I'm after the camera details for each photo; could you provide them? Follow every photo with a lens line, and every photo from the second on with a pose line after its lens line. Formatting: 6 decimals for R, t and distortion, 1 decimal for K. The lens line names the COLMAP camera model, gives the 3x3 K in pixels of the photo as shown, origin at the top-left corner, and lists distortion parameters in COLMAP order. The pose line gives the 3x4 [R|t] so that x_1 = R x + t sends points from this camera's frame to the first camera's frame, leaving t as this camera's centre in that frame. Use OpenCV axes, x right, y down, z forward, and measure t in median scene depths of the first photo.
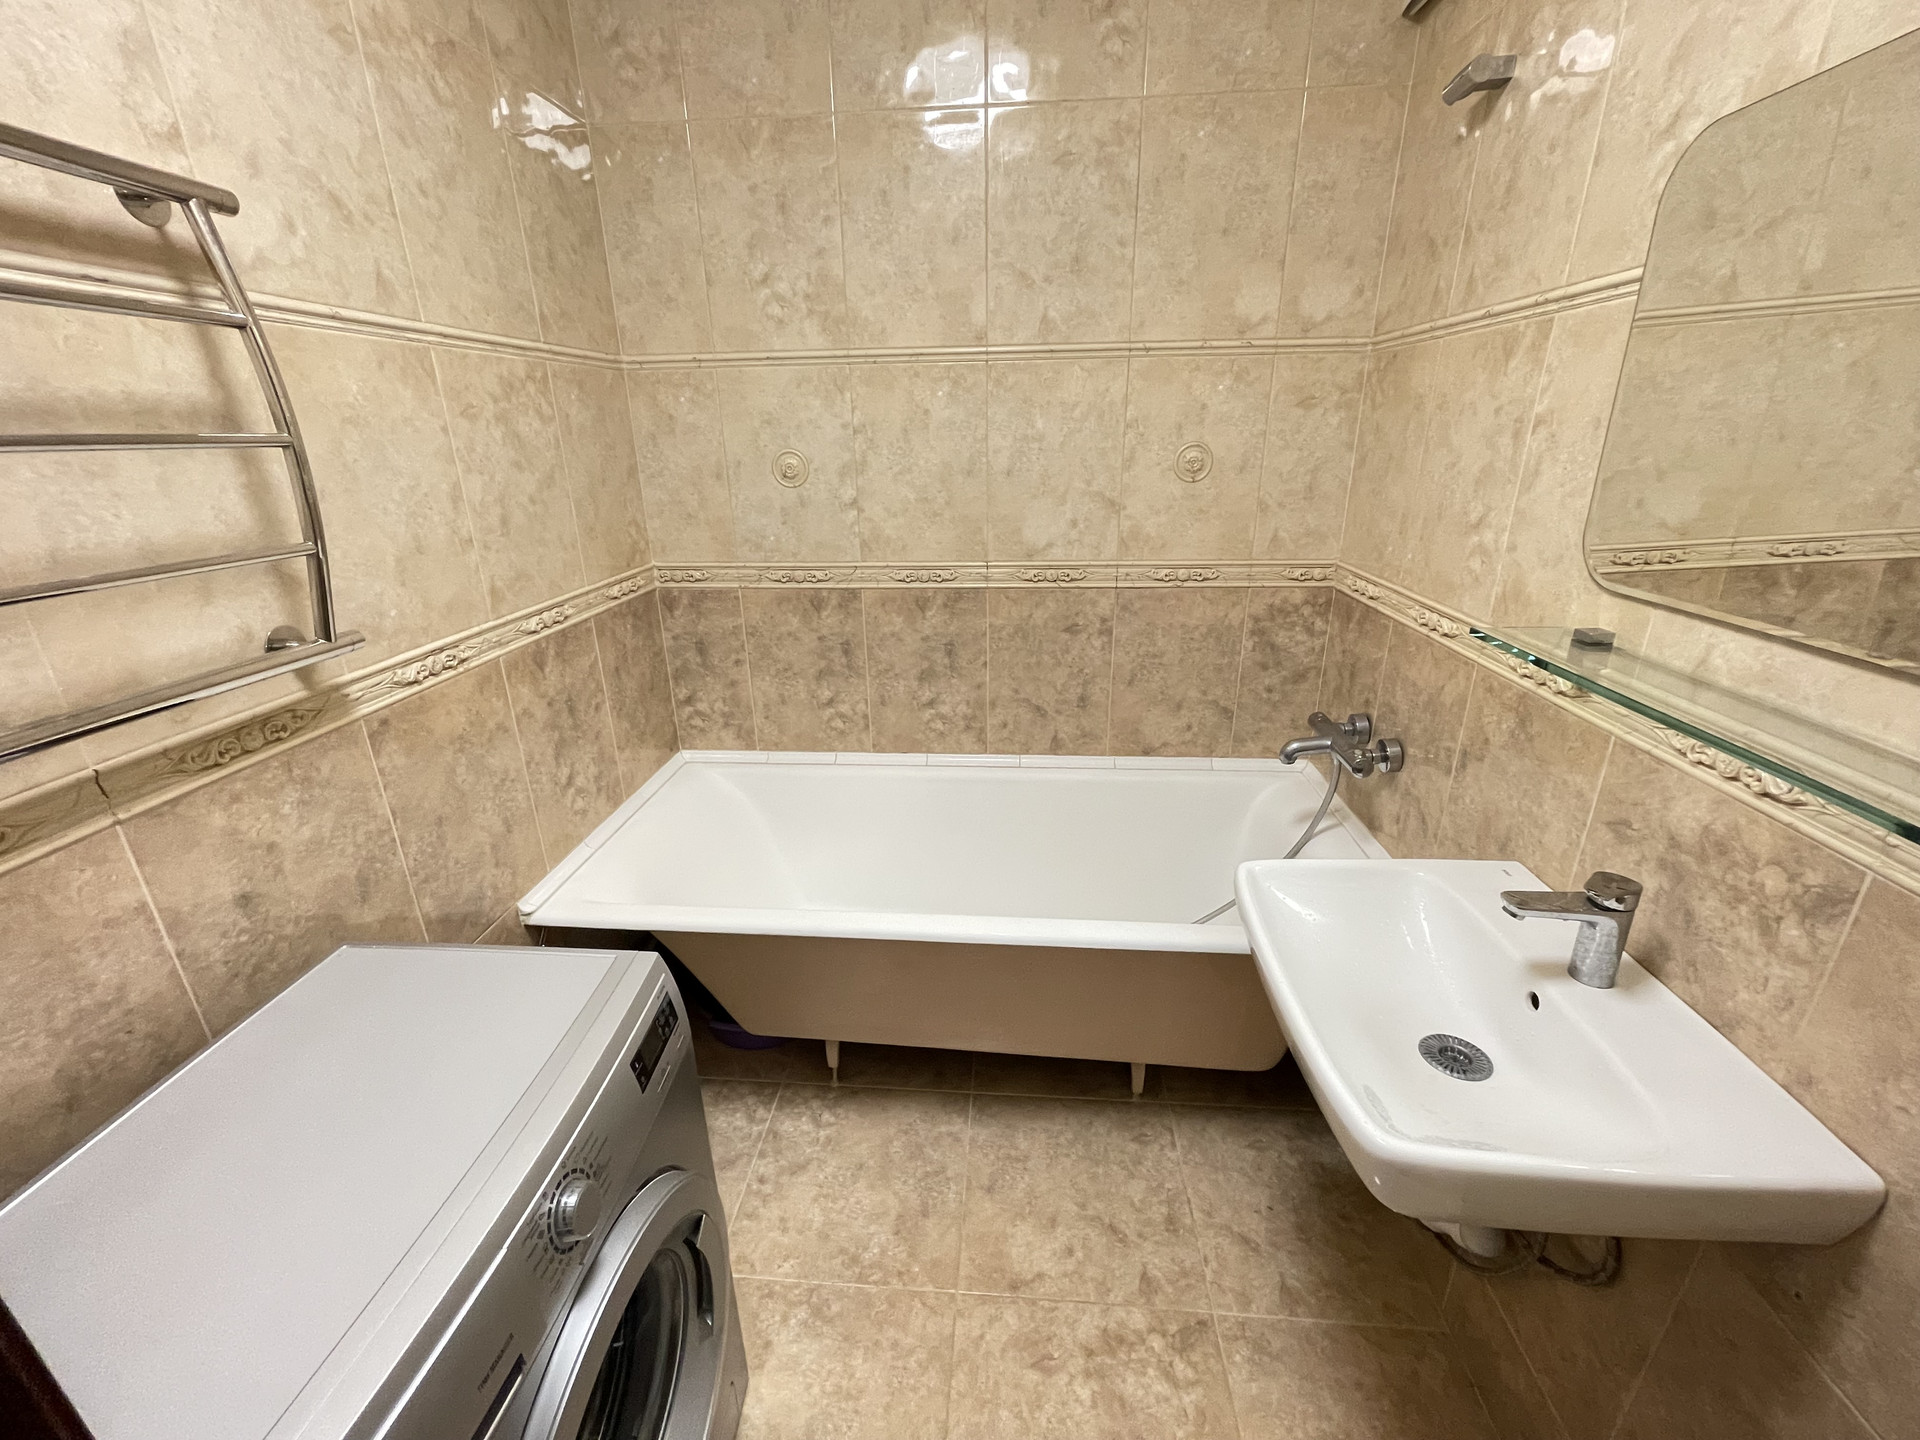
lens RADIAL K [[775.2, 0, 960.0], [0, 775.2, 720.0], [0, 0, 1]] dist [-0.001558, 0.001187]
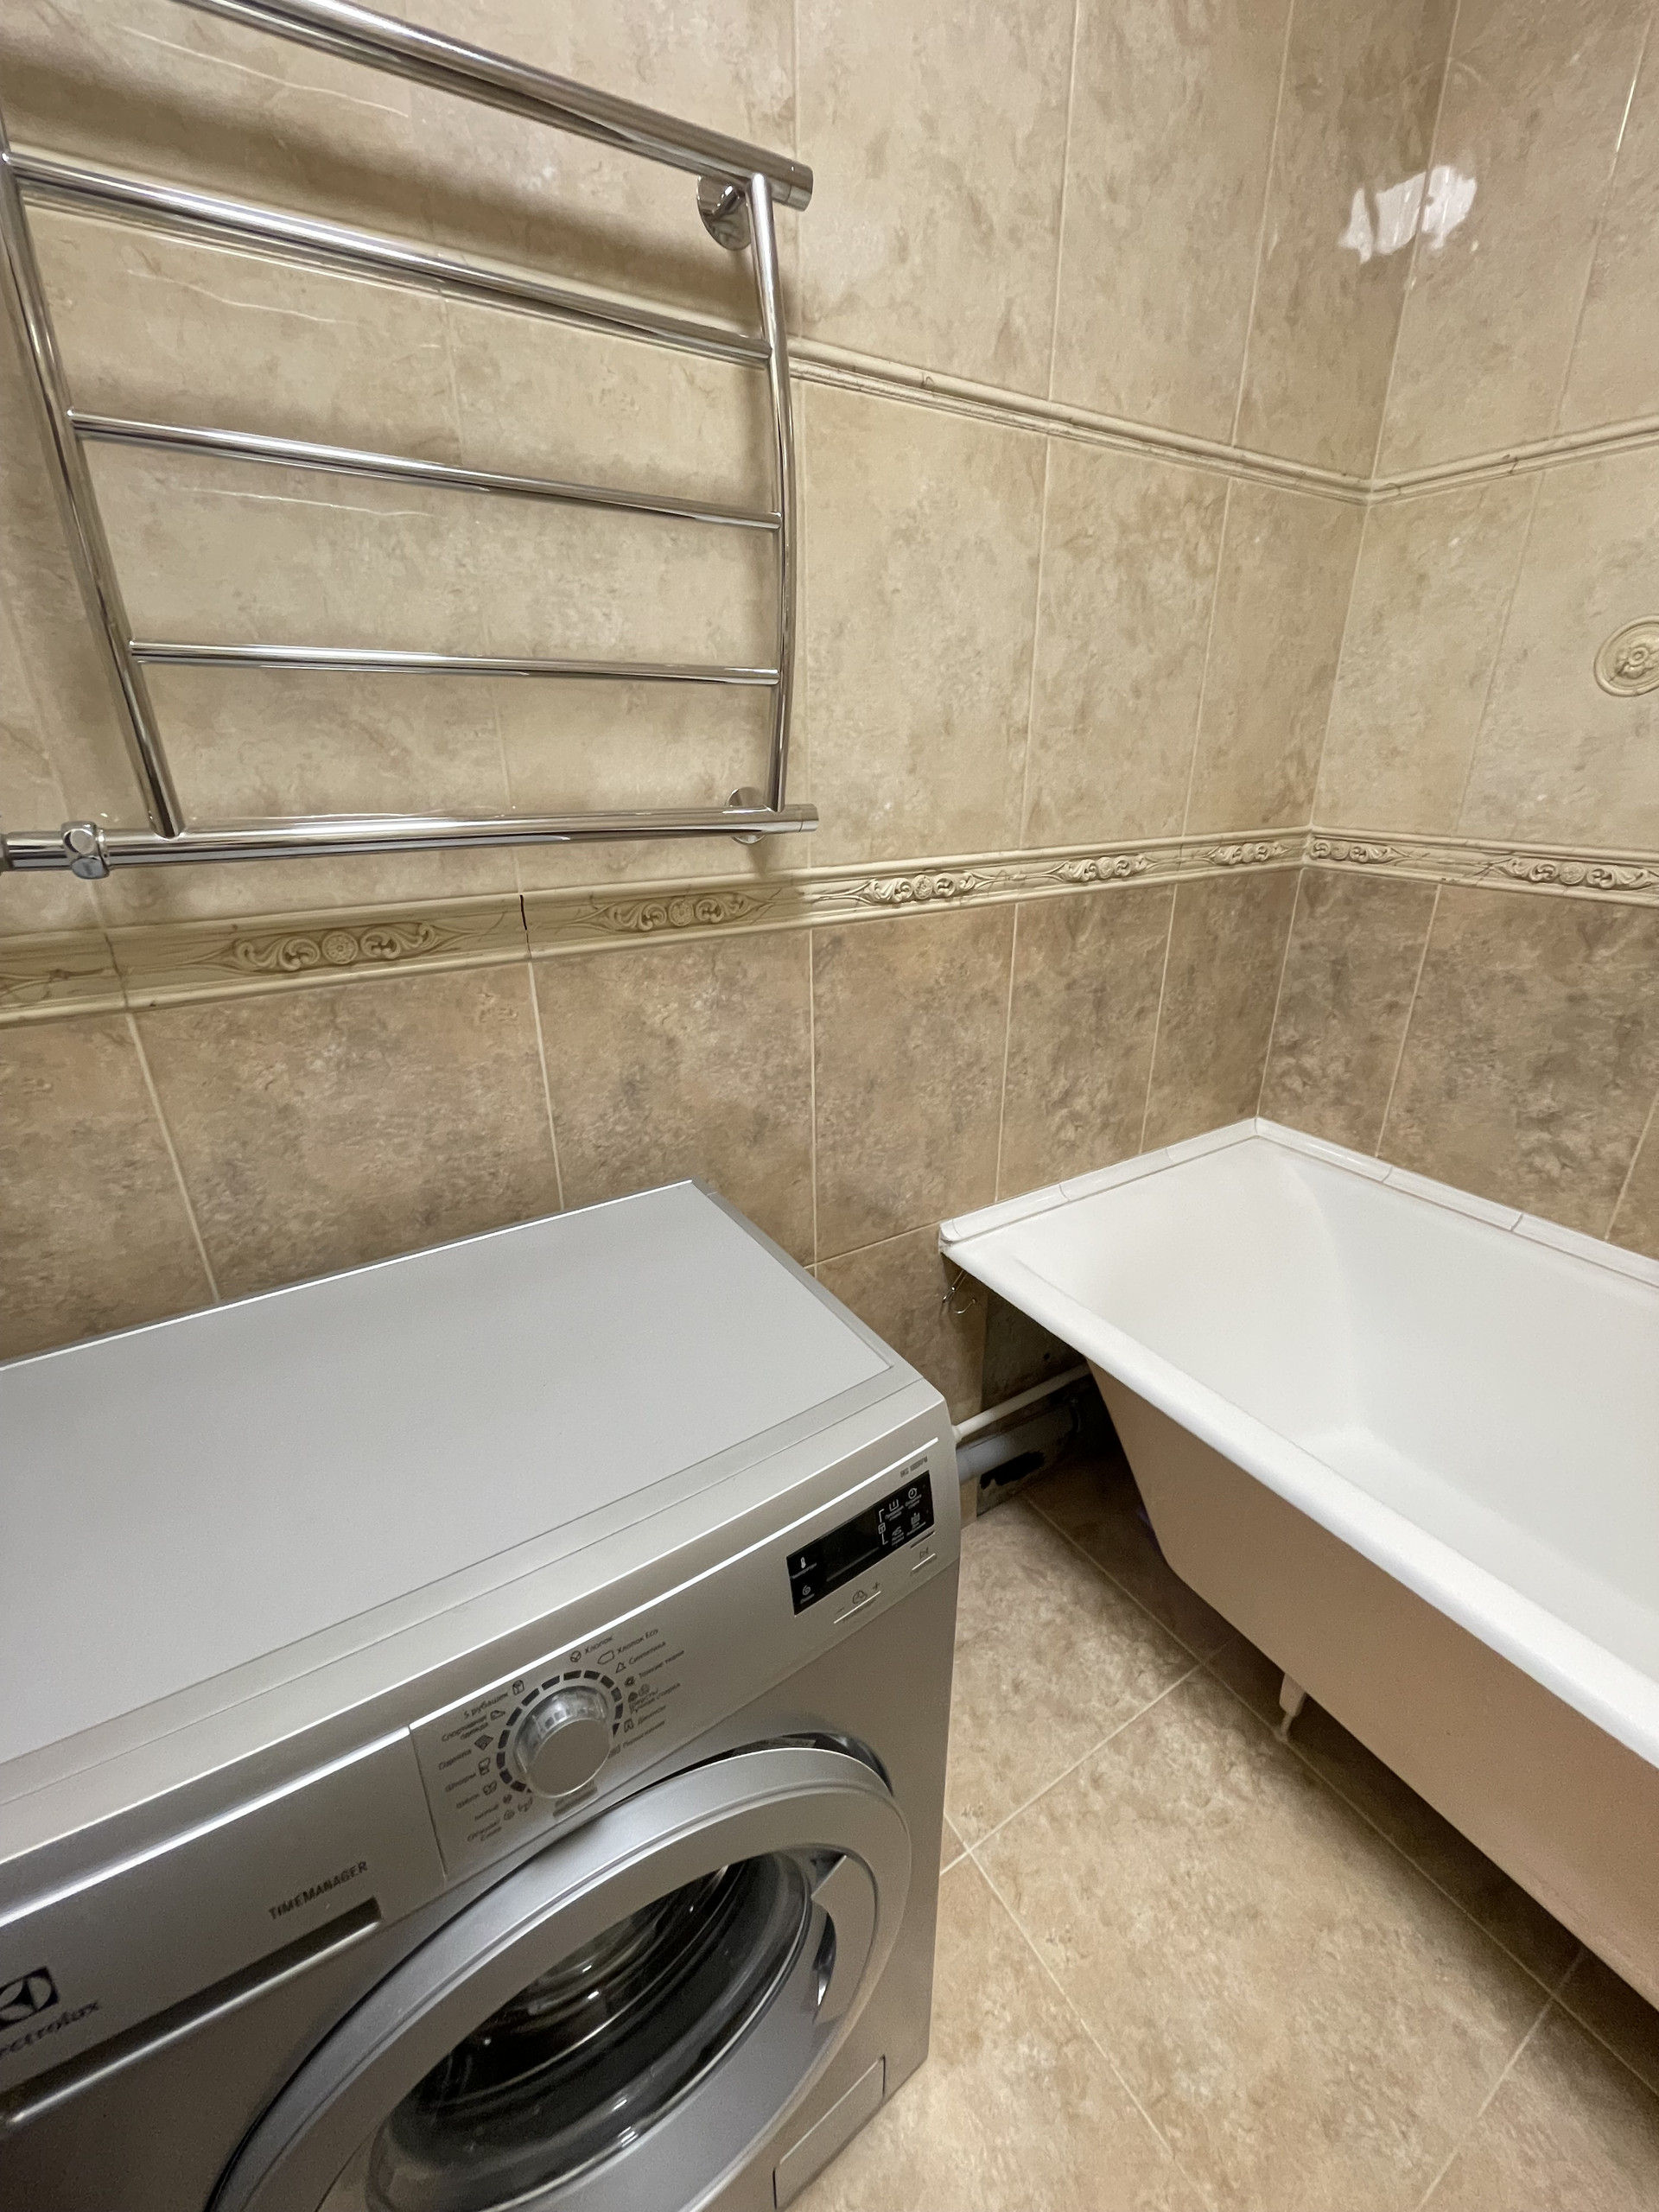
lens RADIAL K [[893.1, 0, 840.6], [0, 893.1, 1096.7], [0, 0, 1]] dist [-0.001558, 0.001187]
pose [[0.596534, 0.307512, -0.741339, -0.012084], [-0.288658, 0.944081, 0.159336, 0.005790], [0.748882, 0.118944, 0.651942, 0.347890]]
